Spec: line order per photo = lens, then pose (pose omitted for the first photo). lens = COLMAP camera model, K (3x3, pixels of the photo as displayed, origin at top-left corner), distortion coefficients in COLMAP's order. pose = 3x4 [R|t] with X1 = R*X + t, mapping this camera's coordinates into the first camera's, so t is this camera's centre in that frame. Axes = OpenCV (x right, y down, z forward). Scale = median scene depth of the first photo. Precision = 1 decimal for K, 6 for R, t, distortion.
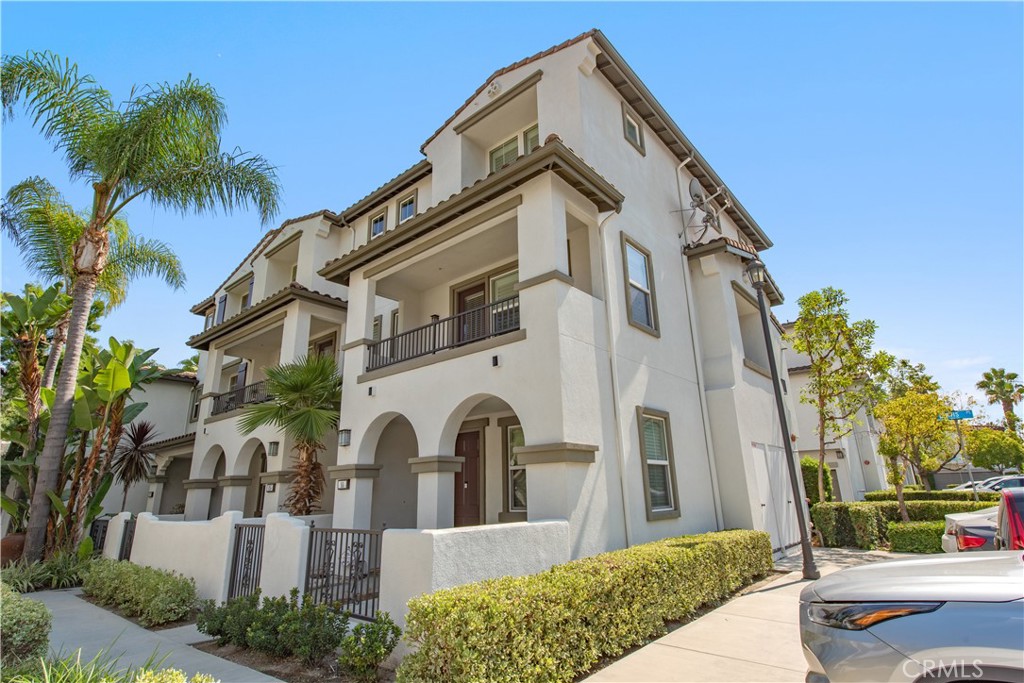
lens RADIAL K [[515.1, 0, 508.5], [0, 515.1, 339.4], [0, 0, 1]] dist [0.004525, 0.000383]
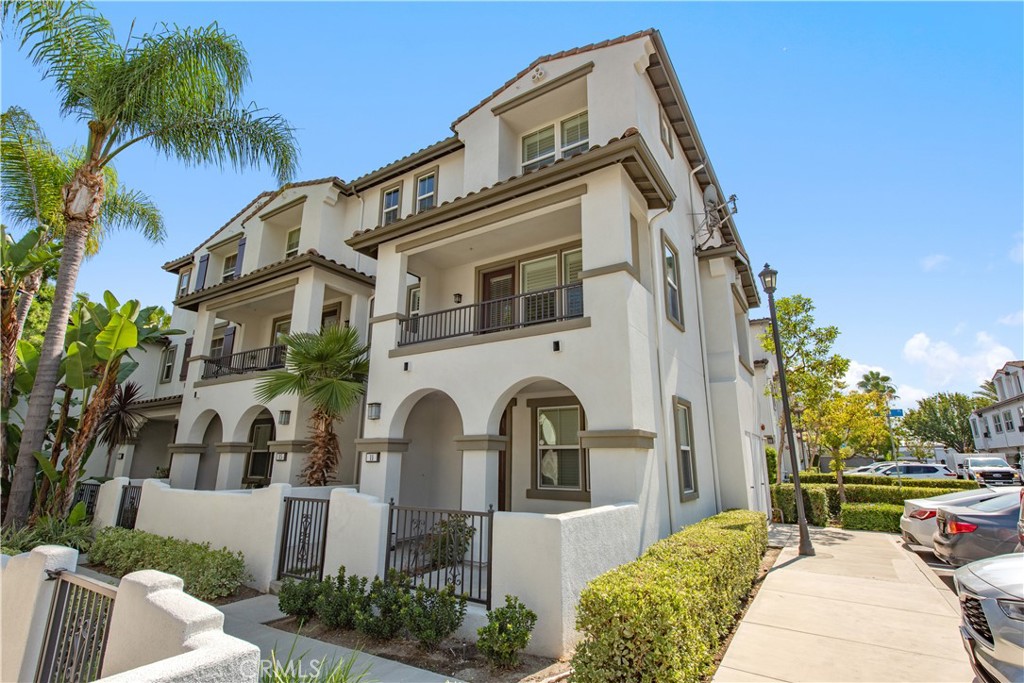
lens RADIAL K [[483.2, 0, 512.0], [0, 483.2, 341.5], [0, 0, 1]] dist [0.002659, -0.000653]
pose [[0.989689, 0.063515, 0.128381, -0.166015], [-0.069252, 0.996768, 0.040726, 0.000164], [-0.125379, -0.049197, 0.990888, 0.042132]]
